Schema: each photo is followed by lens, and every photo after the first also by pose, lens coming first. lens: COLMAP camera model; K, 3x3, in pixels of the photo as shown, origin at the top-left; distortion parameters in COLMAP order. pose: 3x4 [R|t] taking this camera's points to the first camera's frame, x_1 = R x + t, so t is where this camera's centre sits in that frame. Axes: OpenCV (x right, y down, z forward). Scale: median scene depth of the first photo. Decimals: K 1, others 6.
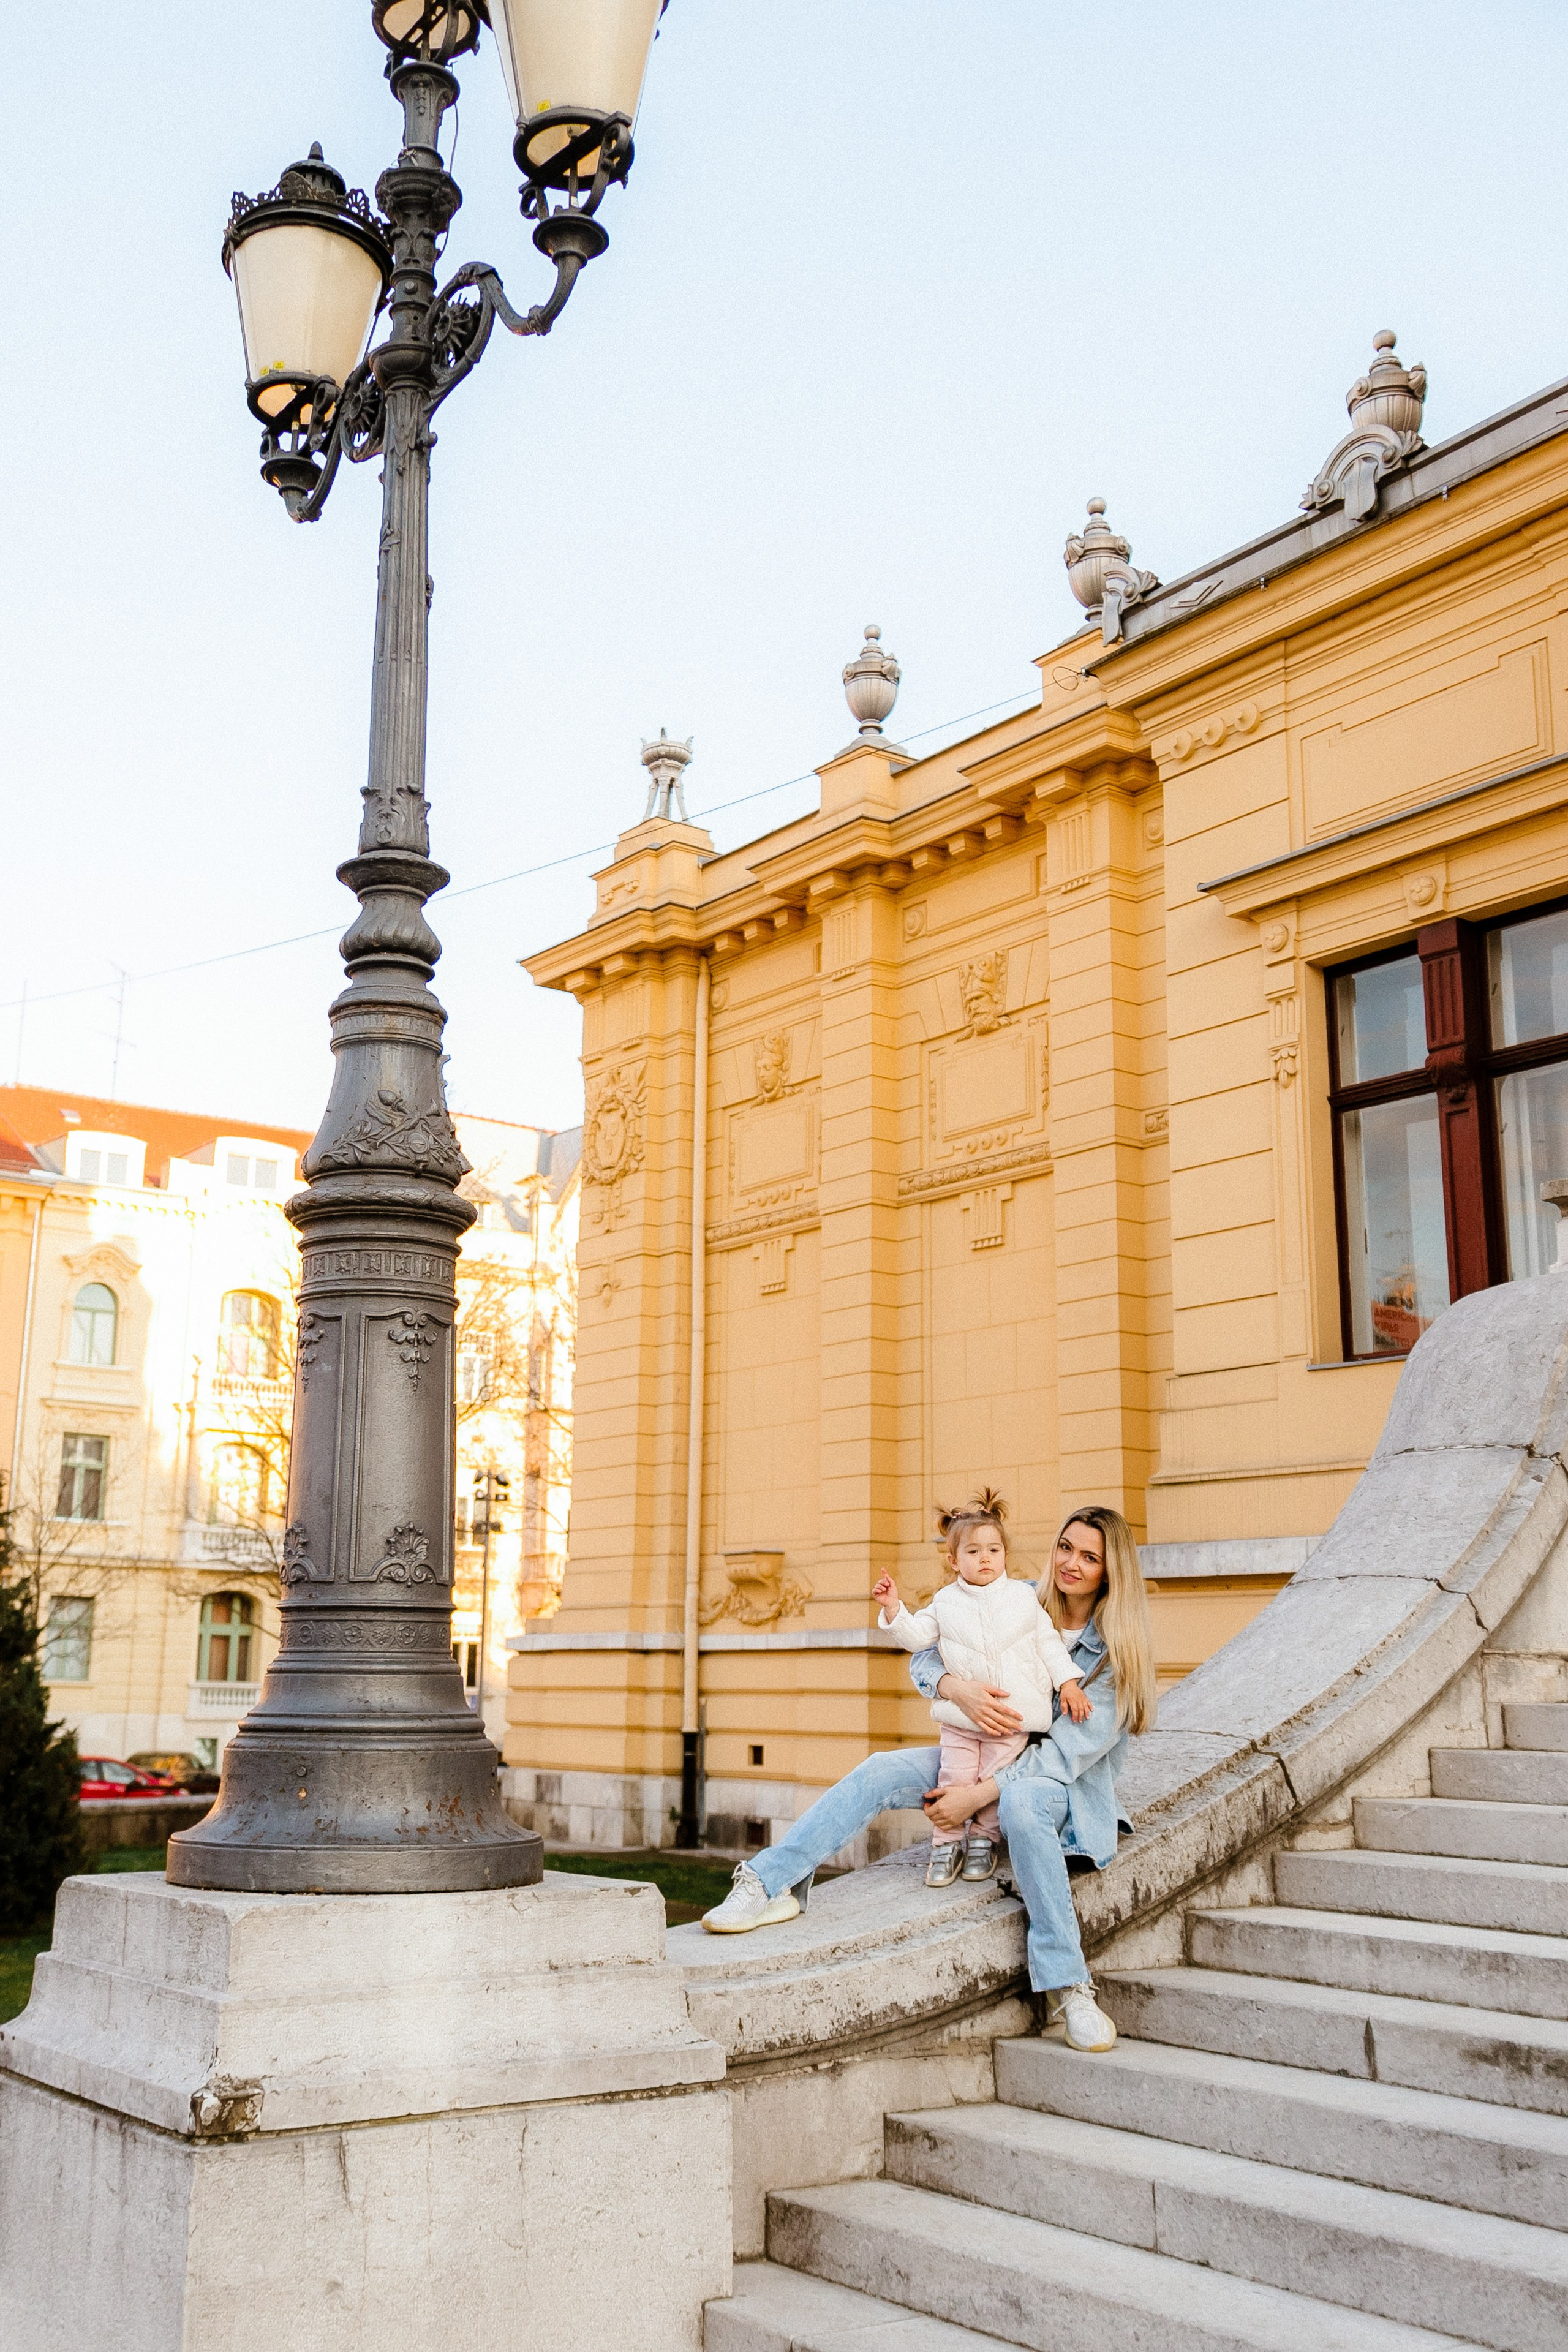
lens RADIAL K [[2341.8, 0, 638.8], [0, 2341.8, 1144.9], [0, 0, 1]] dist [0.064691, 0.000000]
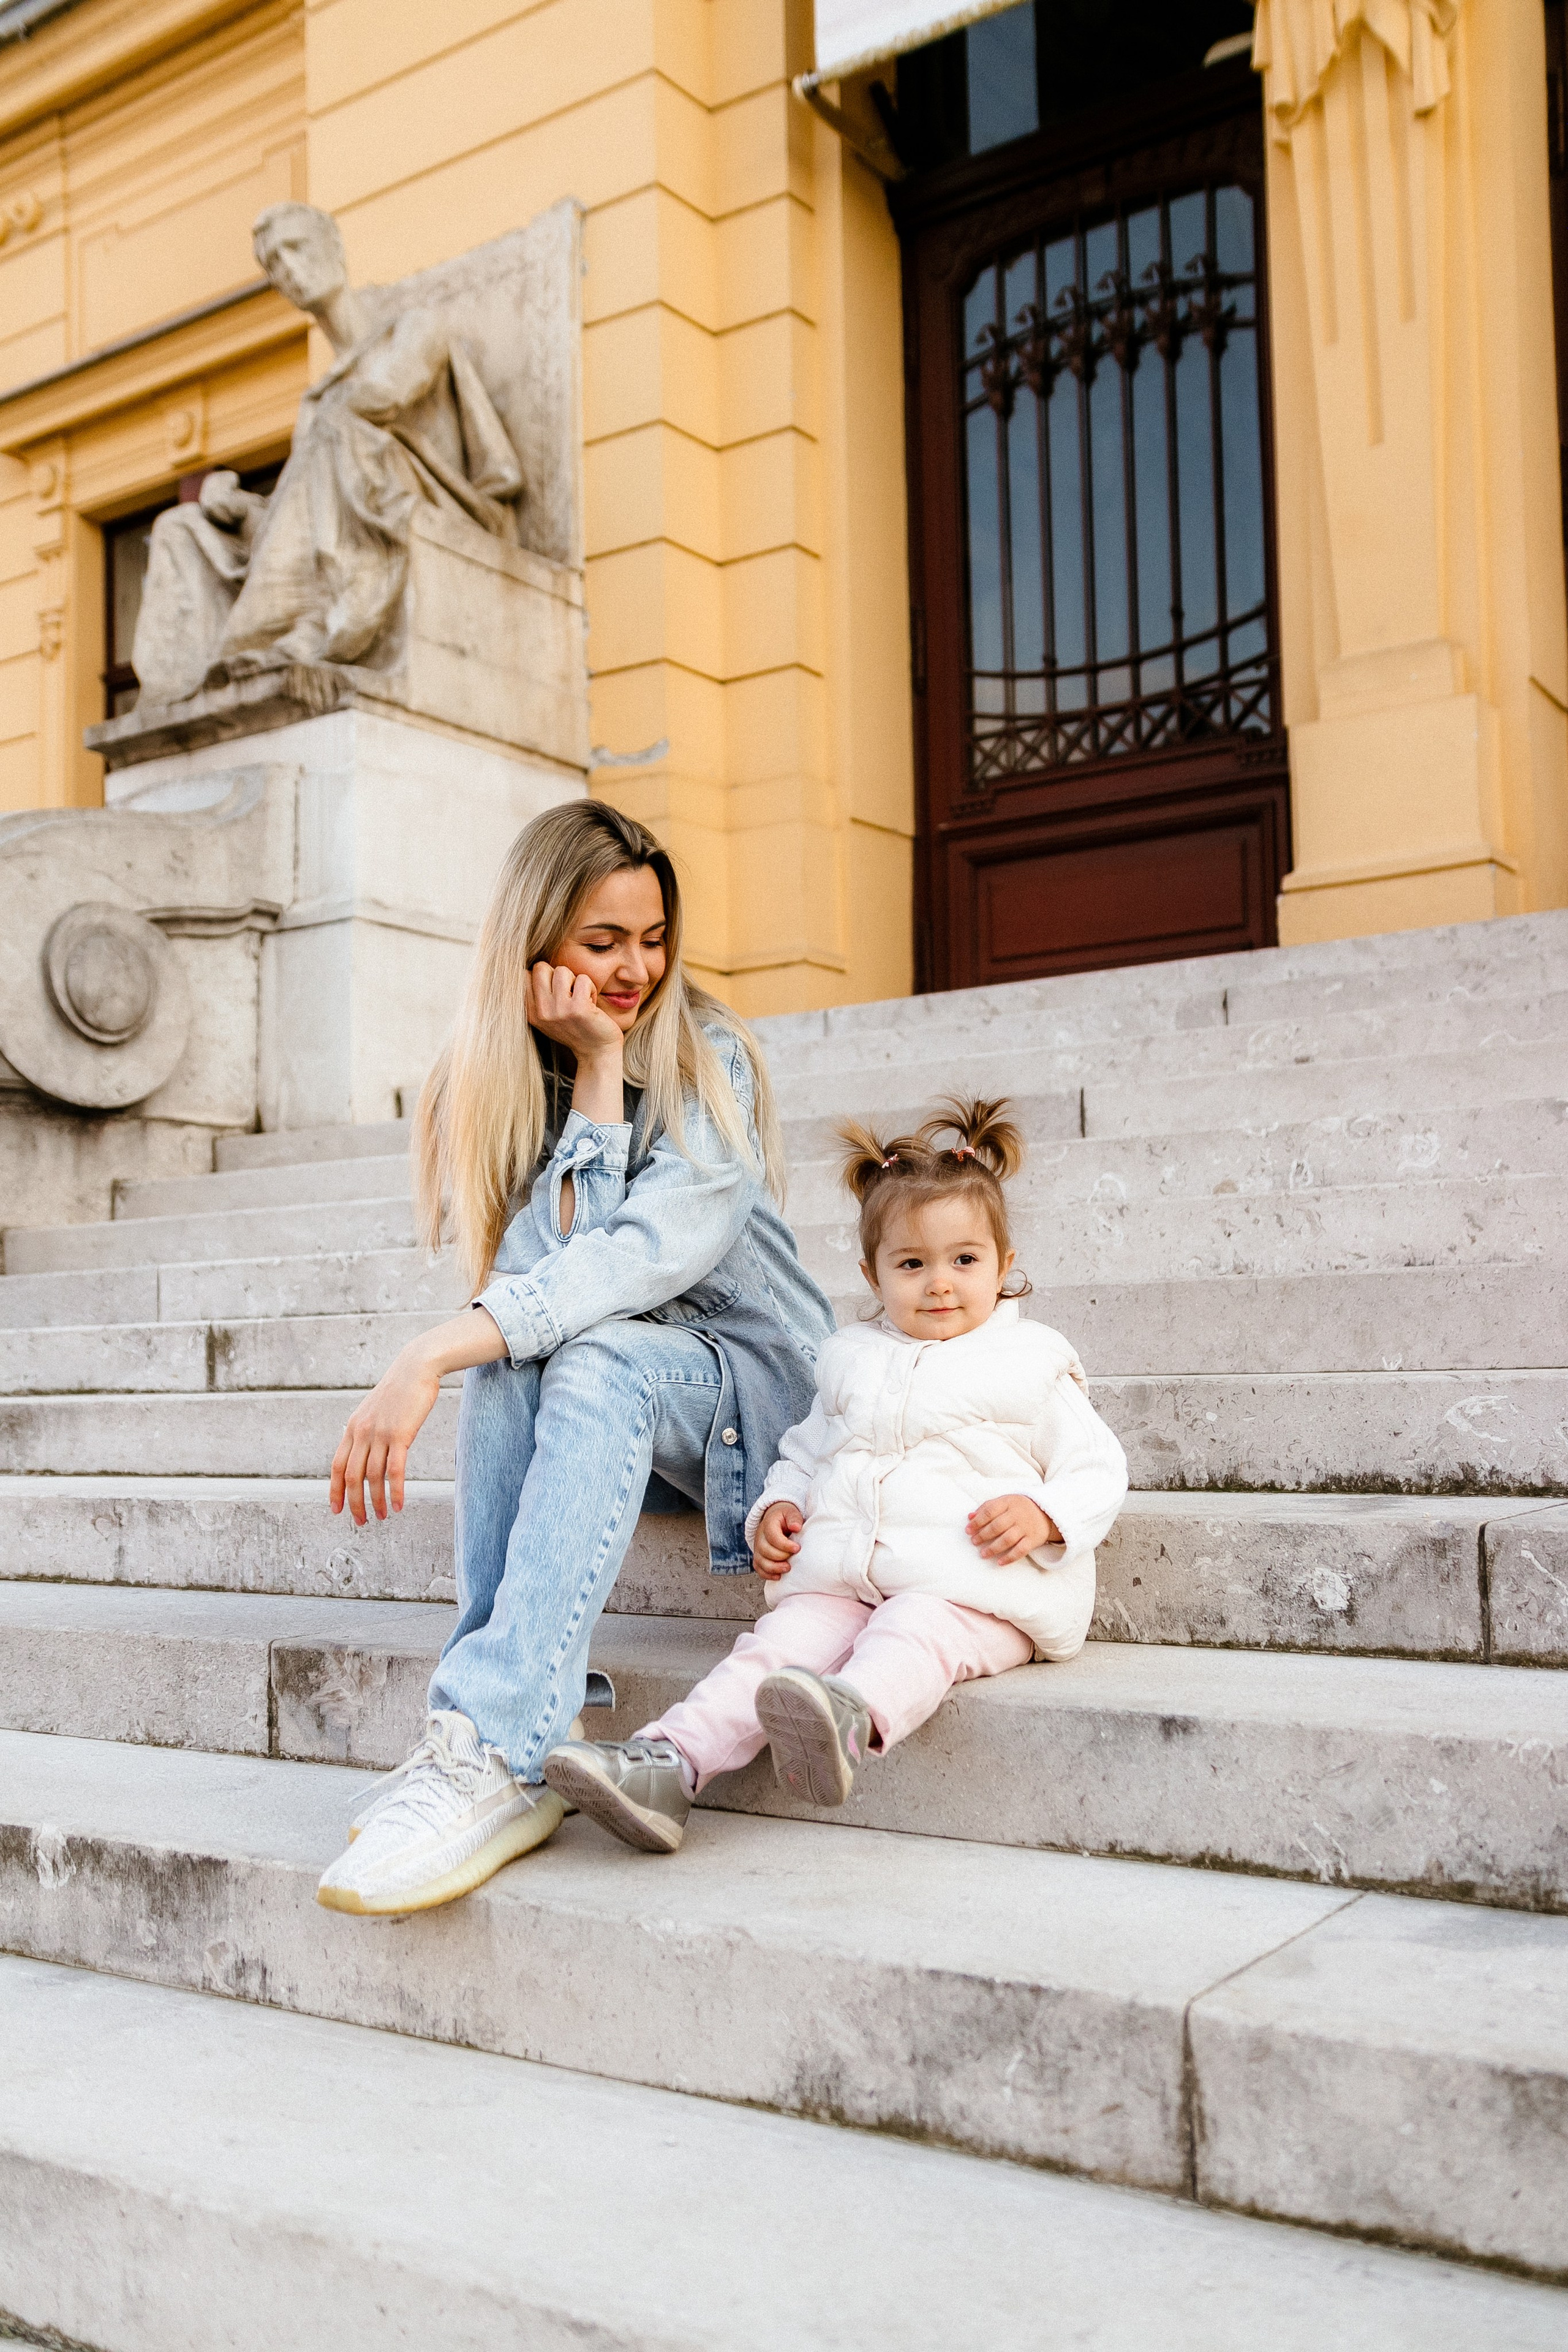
lens RADIAL K [[2217.2, 0, 803.6], [0, 2217.2, 1188.9], [0, 0, 1]] dist [0.045061, 0.000000]
pose [[0.932292, -0.013045, 0.361472, 0.233928], [-0.042815, 0.988344, 0.146093, 0.035665], [-0.359165, -0.151678, 0.920866, 0.117492]]
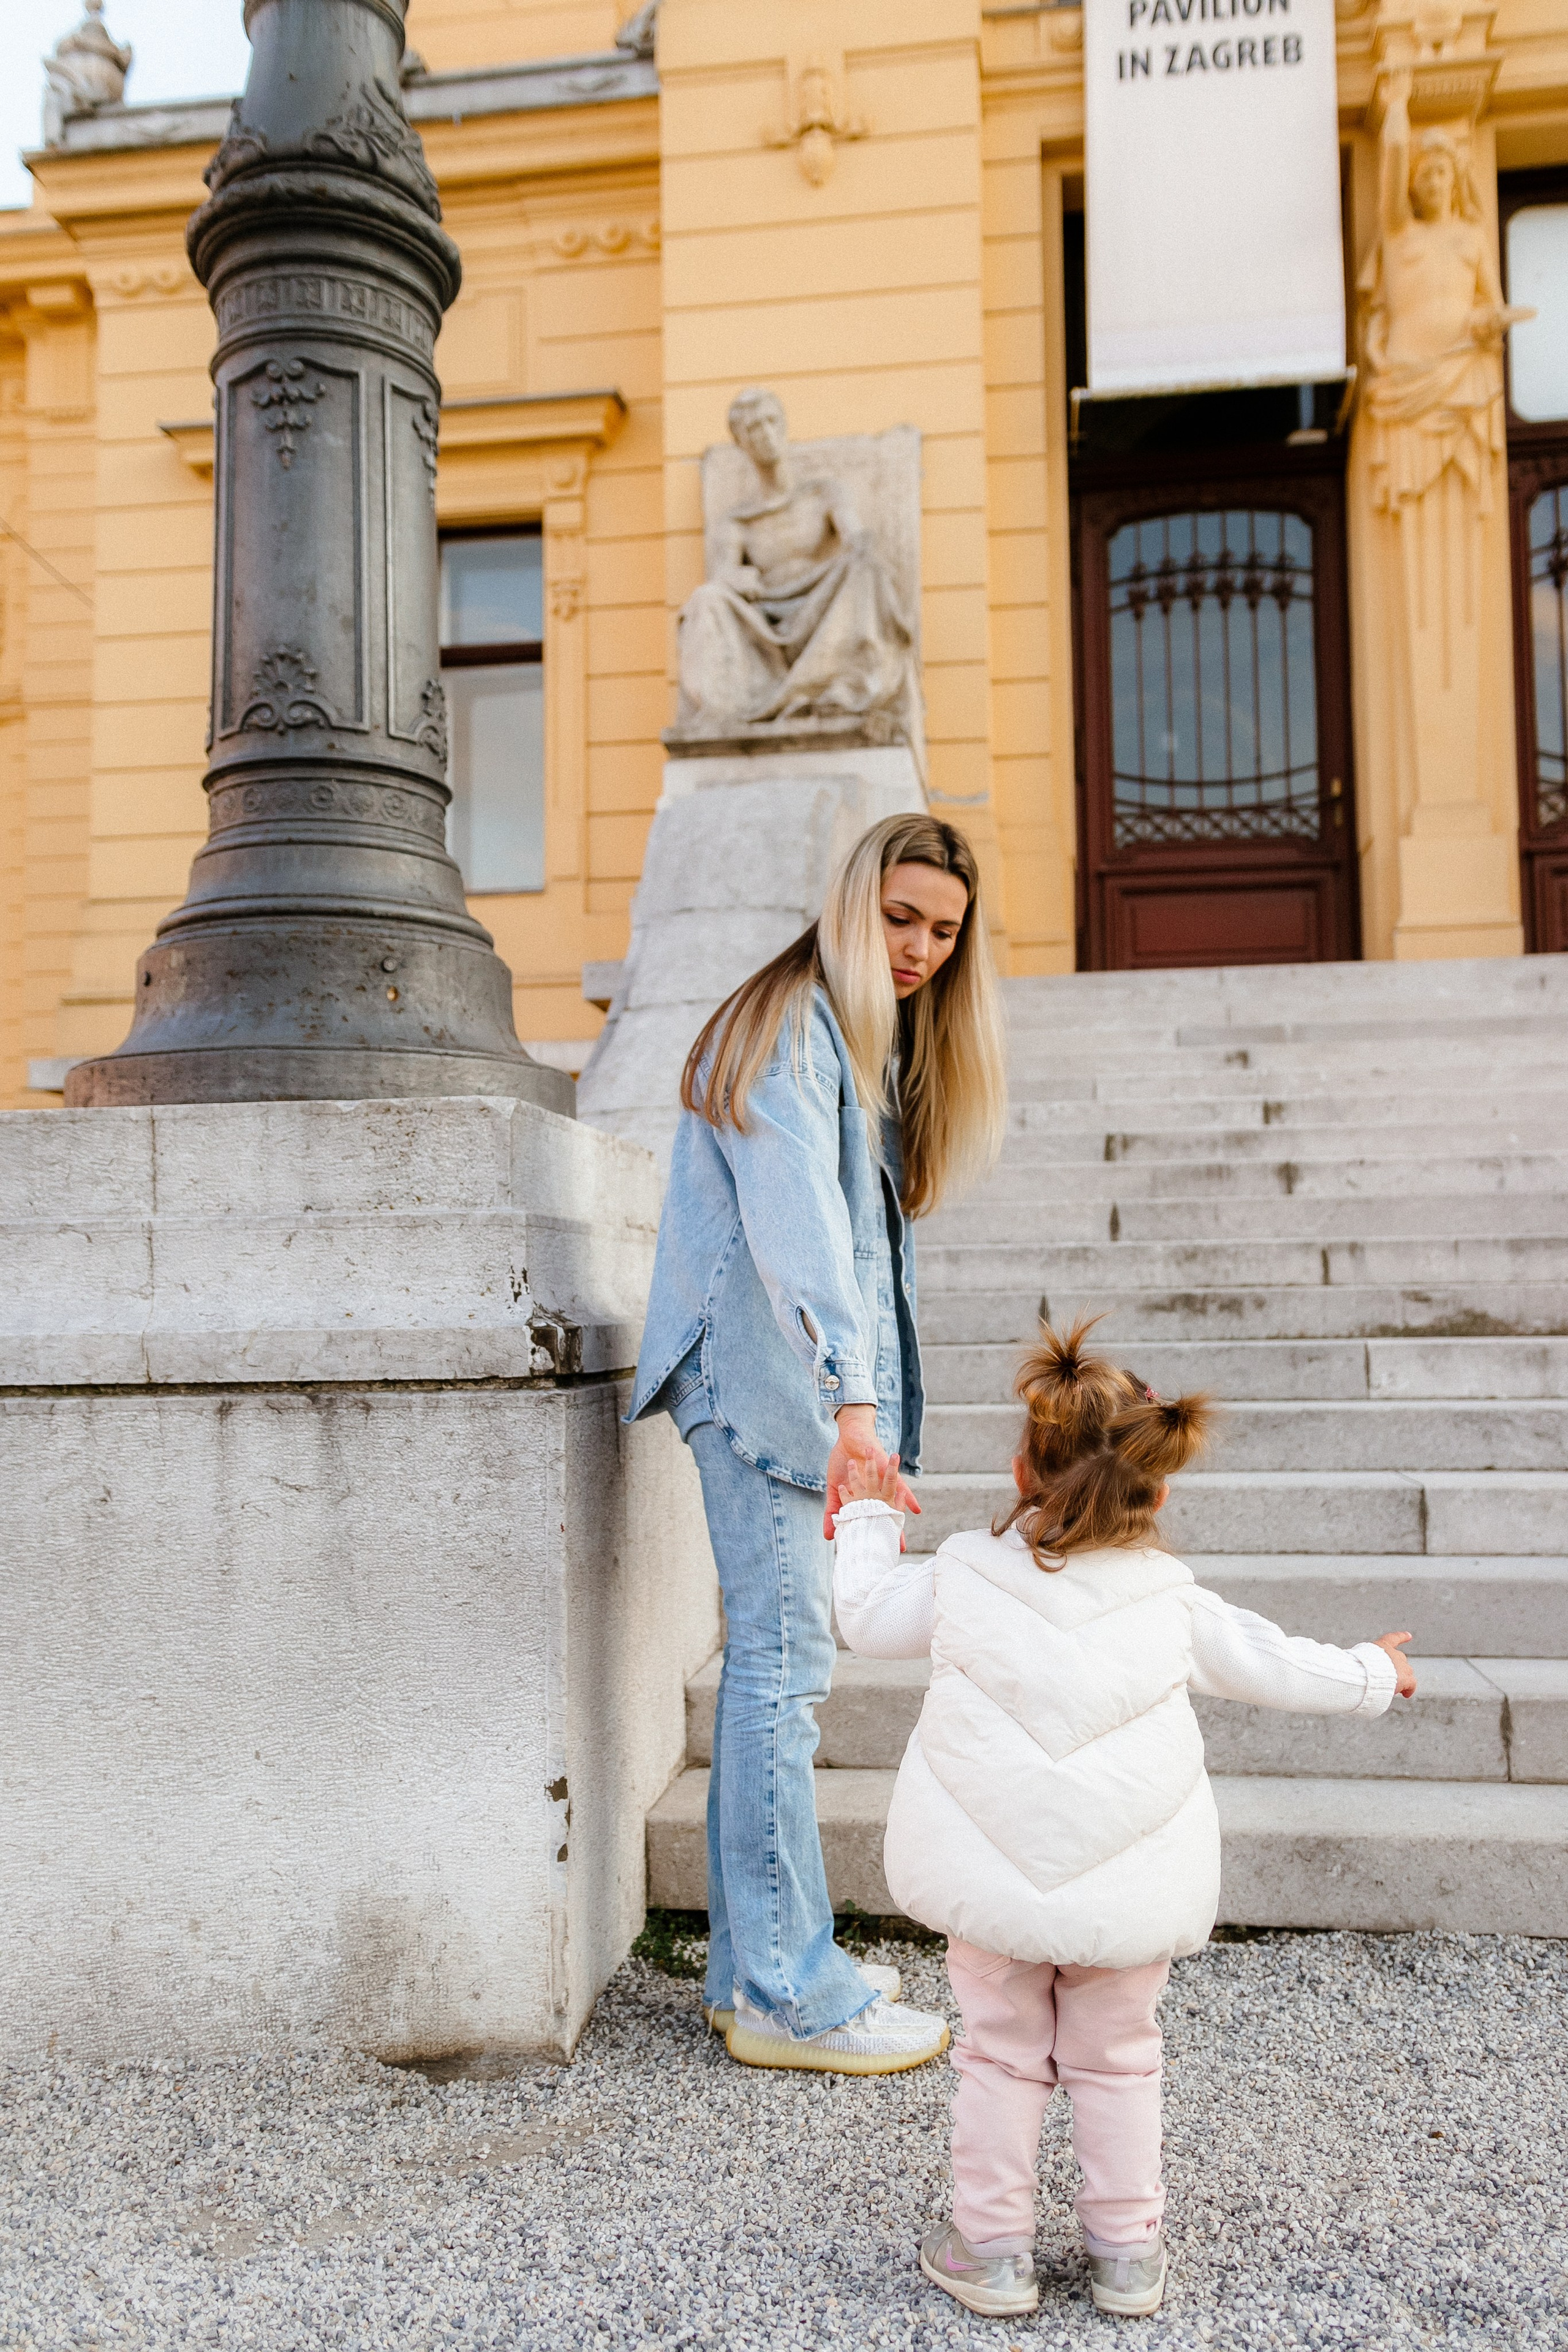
lens RADIAL K [[1907.5, 0, 801.7], [0, 1907.5, 1190.0], [0, 0, 1]] dist [0.031027, 0.007997]
pose [[0.666092, 0.029001, 0.745305, -0.194866], [-0.146802, 0.984796, 0.092879, 0.101972], [-0.731280, -0.171278, 0.660222, 0.196285]]
